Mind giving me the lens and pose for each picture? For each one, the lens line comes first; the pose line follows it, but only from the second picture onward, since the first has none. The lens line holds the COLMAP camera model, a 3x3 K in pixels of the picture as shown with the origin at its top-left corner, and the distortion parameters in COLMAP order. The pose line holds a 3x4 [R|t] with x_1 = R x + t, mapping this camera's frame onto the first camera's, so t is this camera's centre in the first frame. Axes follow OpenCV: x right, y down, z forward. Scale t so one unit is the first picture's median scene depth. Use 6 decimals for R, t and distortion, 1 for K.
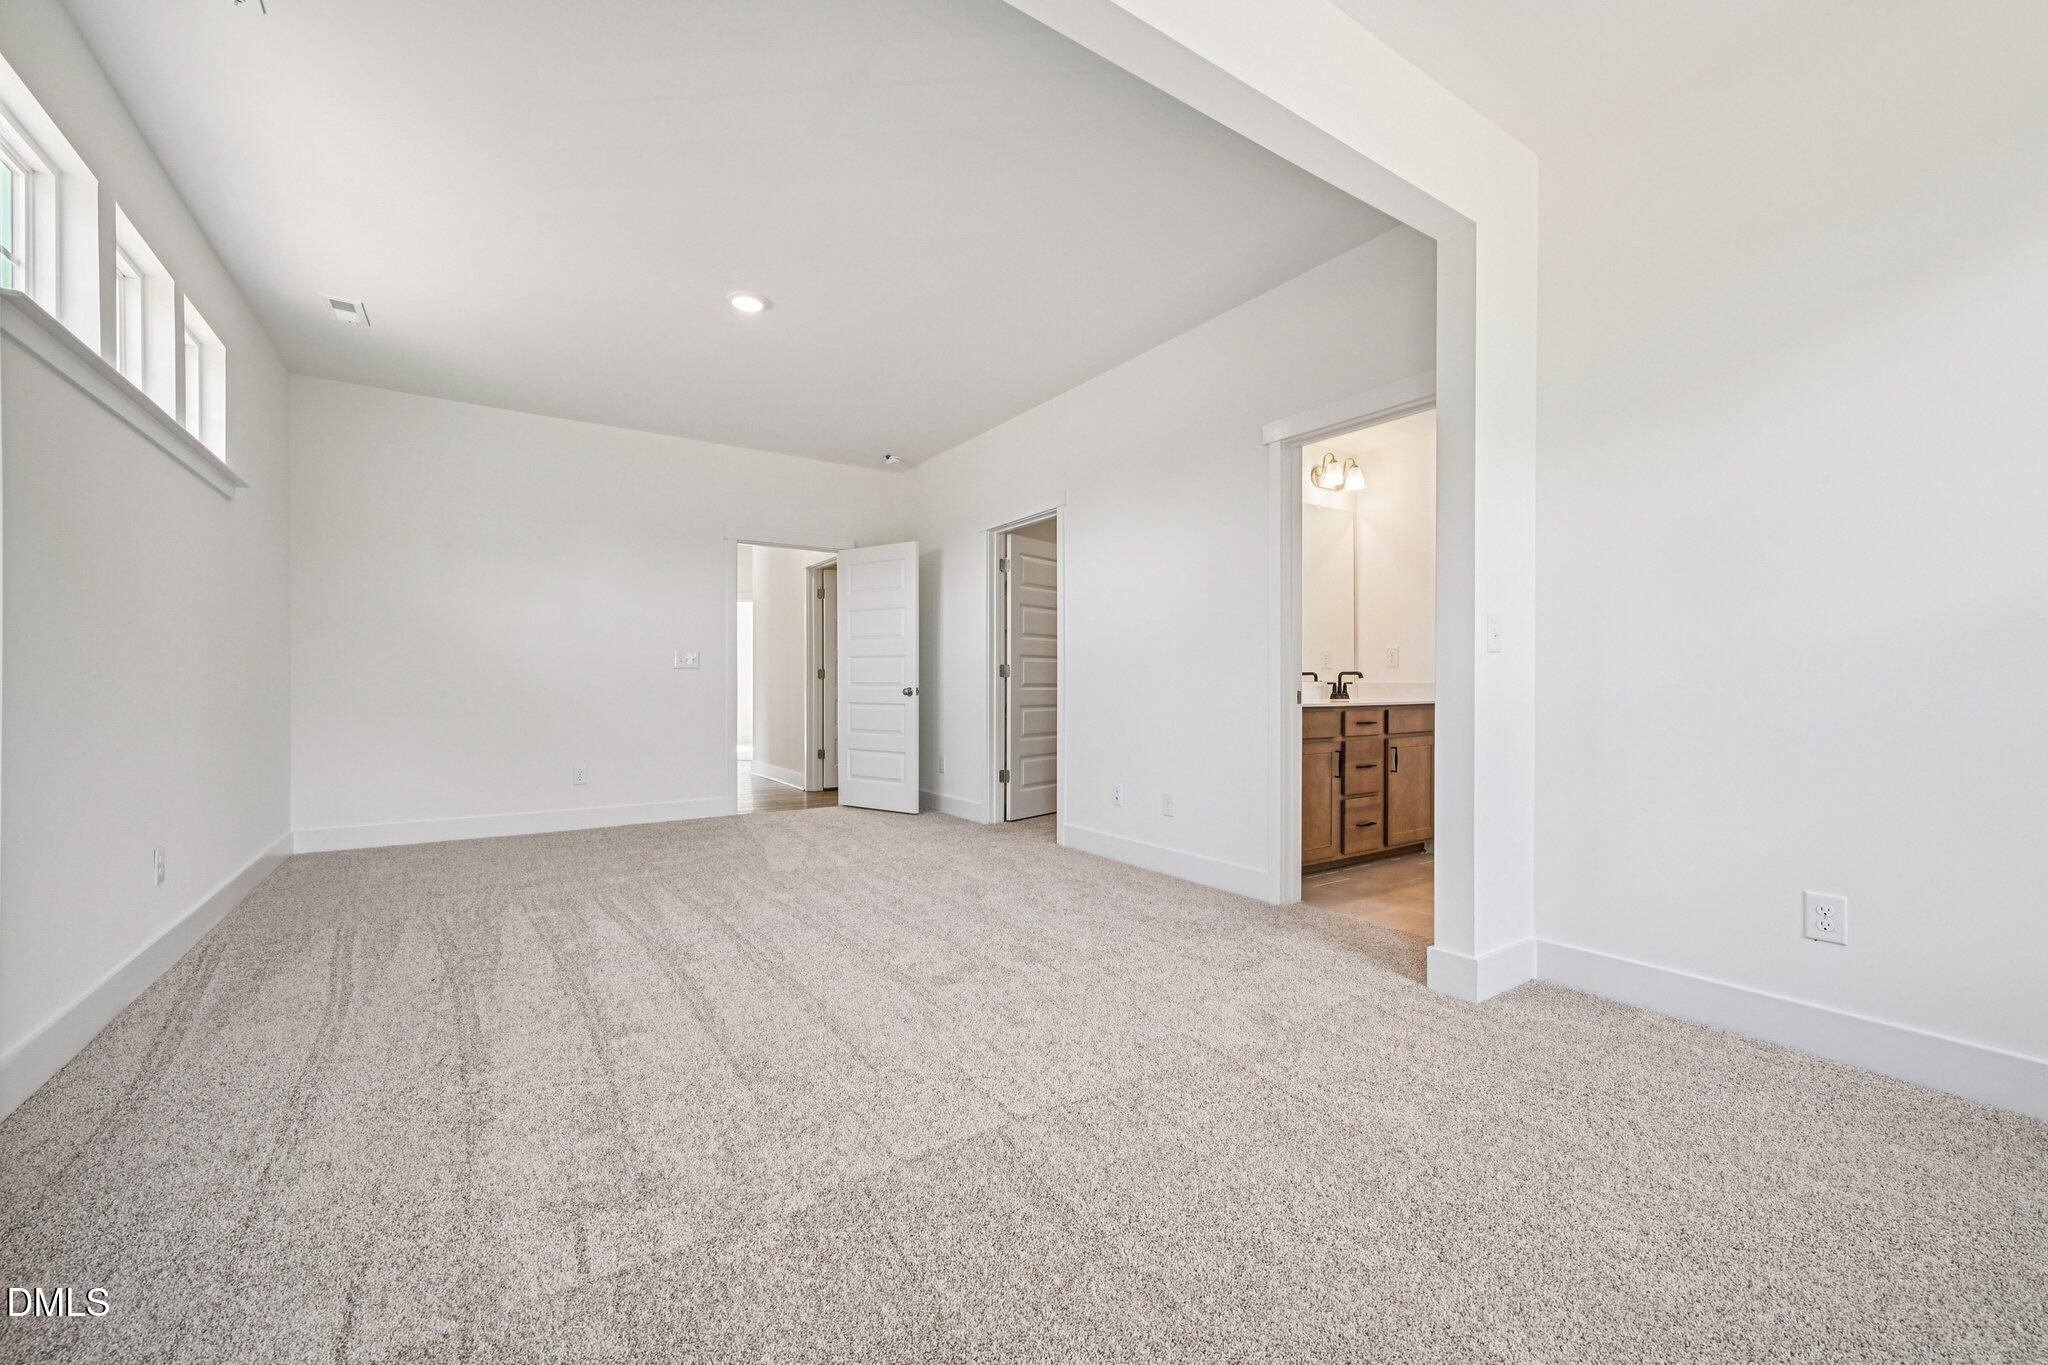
lens RADIAL K [[803.6, 0, 1033.1], [0, 803.6, 693.5], [0, 0, 1]] dist [-0.003156, 0.000256]
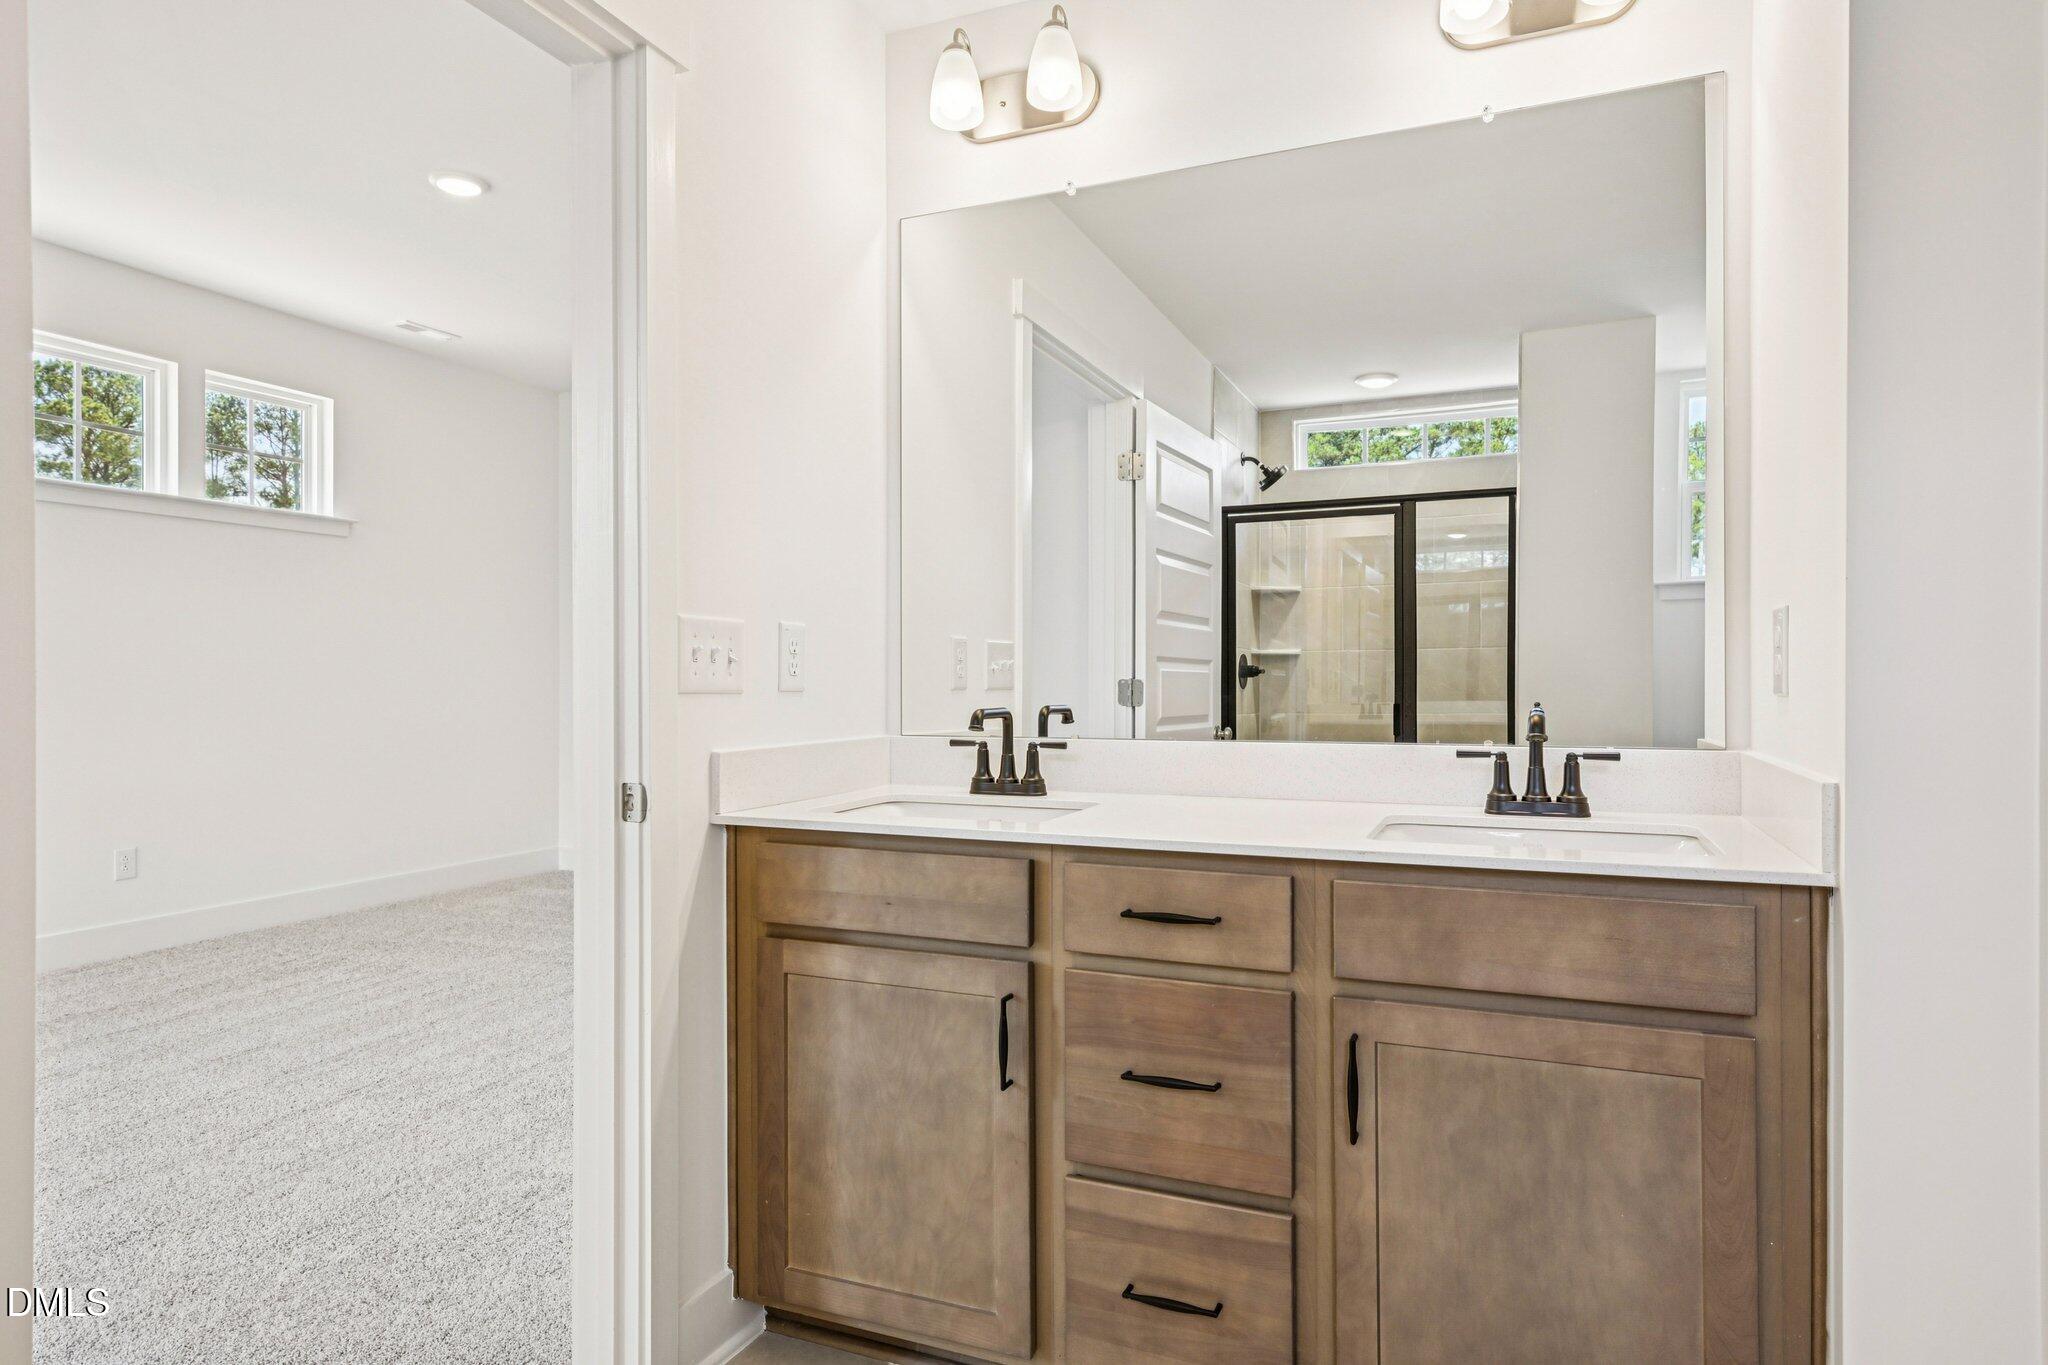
lens RADIAL K [[1188.6, 0, 1027.4], [0, 1188.6, 681.1], [0, 0, 1]] dist [0.007326, -0.007945]
pose [[0.542921, 0.002607, -0.839780, 0.709560], [-0.015617, 0.999854, -0.006992, -0.036716], [0.839639, 0.016911, 0.542882, 0.737120]]
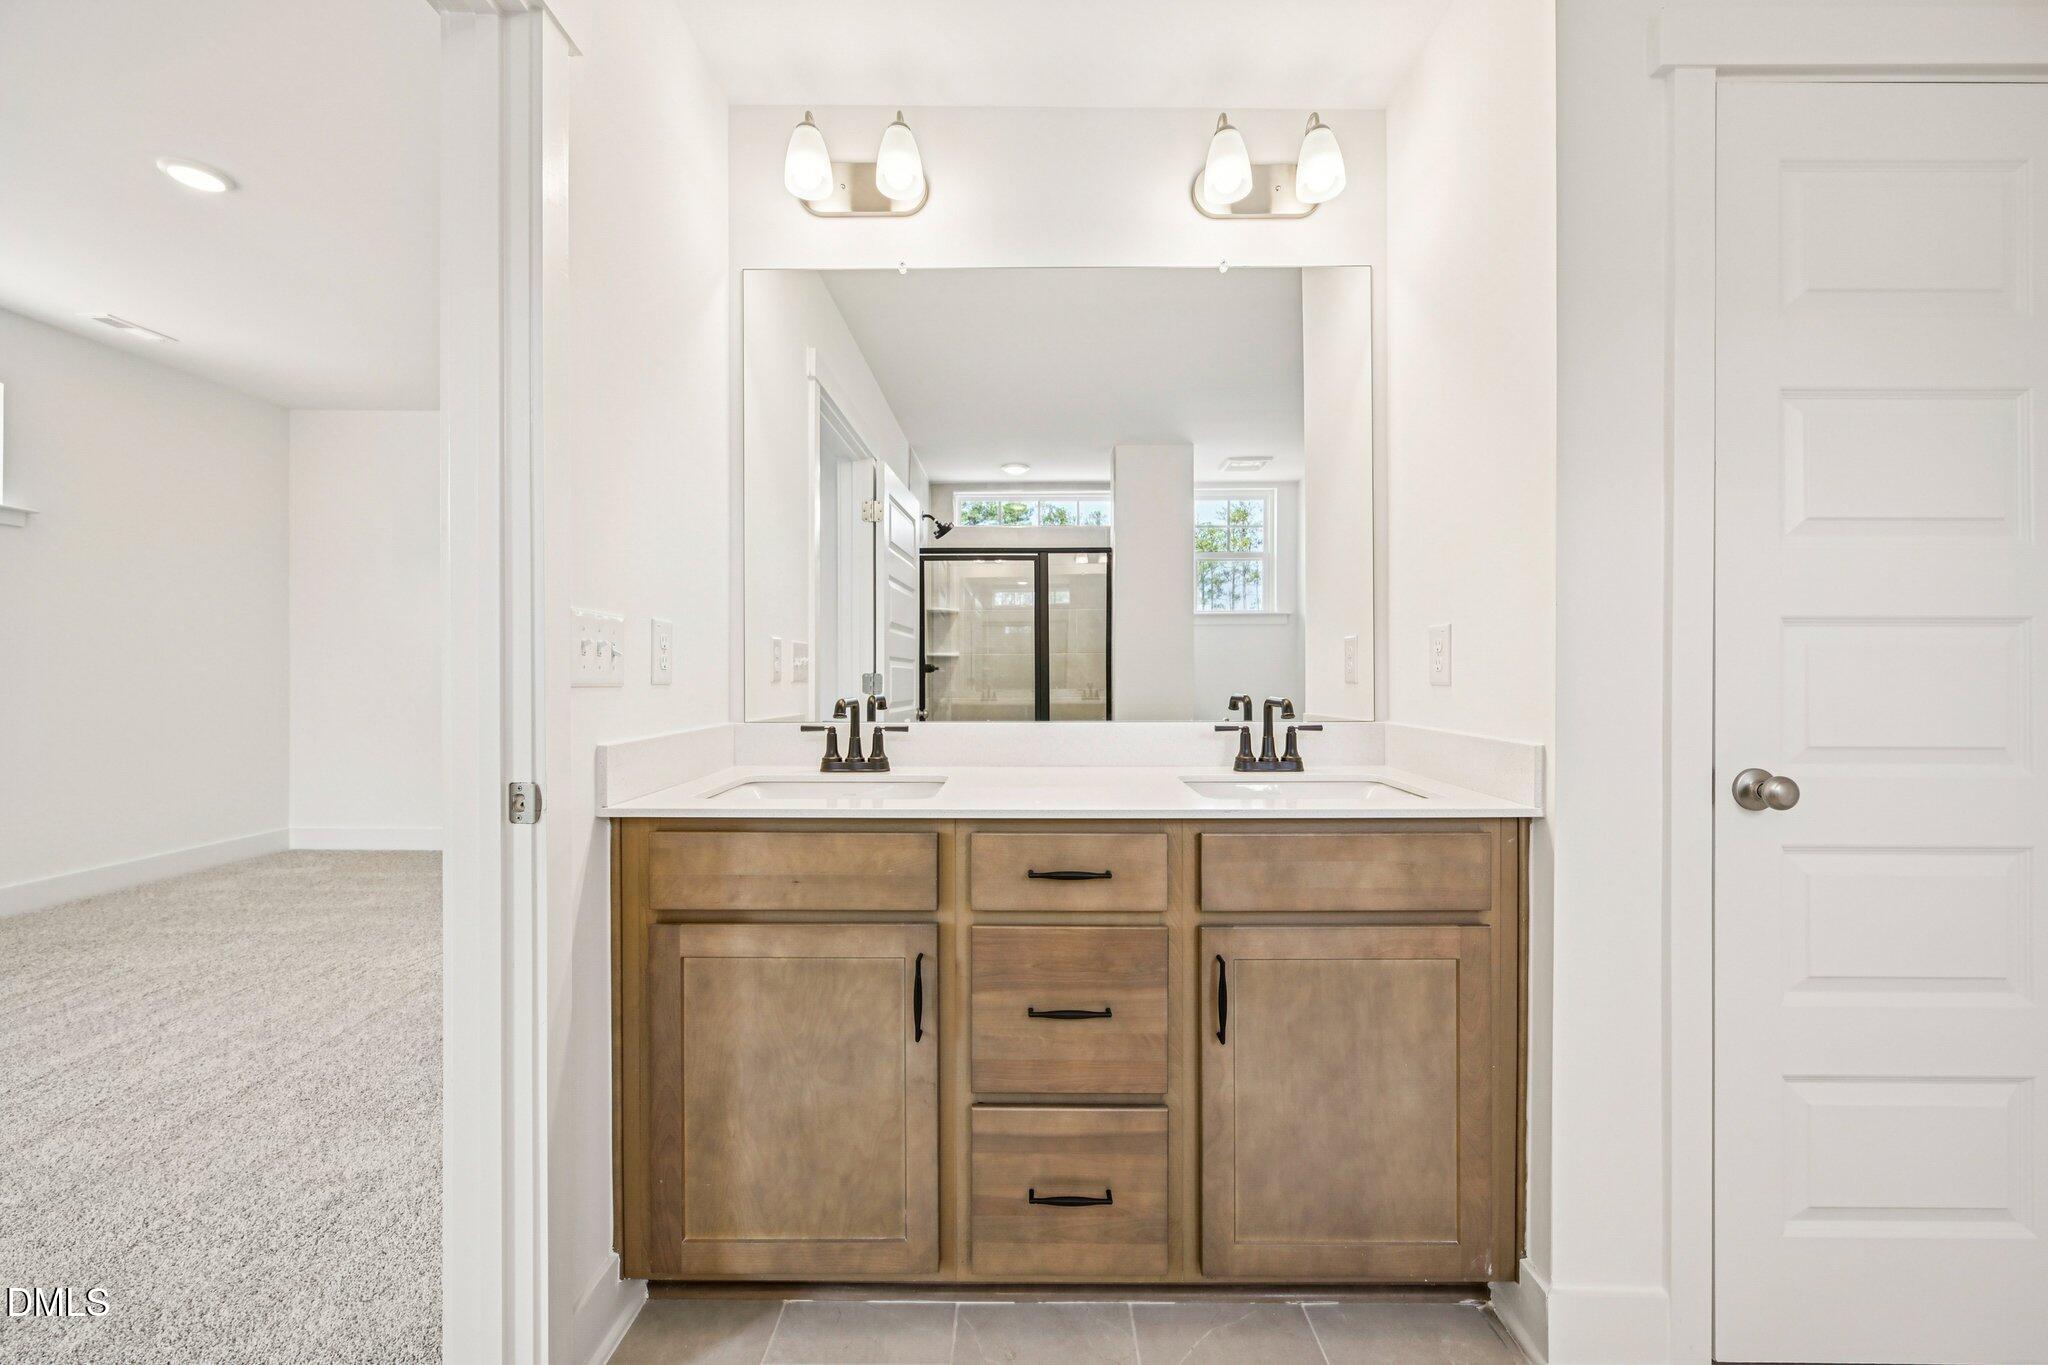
lens RADIAL K [[803.6, 0, 1028.3], [0, 803.6, 675.6], [0, 0, 1]] dist [-0.003156, 0.000256]
pose [[0.824592, 0.002605, -0.565722, 0.572017], [-0.011638, 0.999856, -0.012360, -0.035868], [0.565608, 0.016776, 0.824503, 0.722231]]
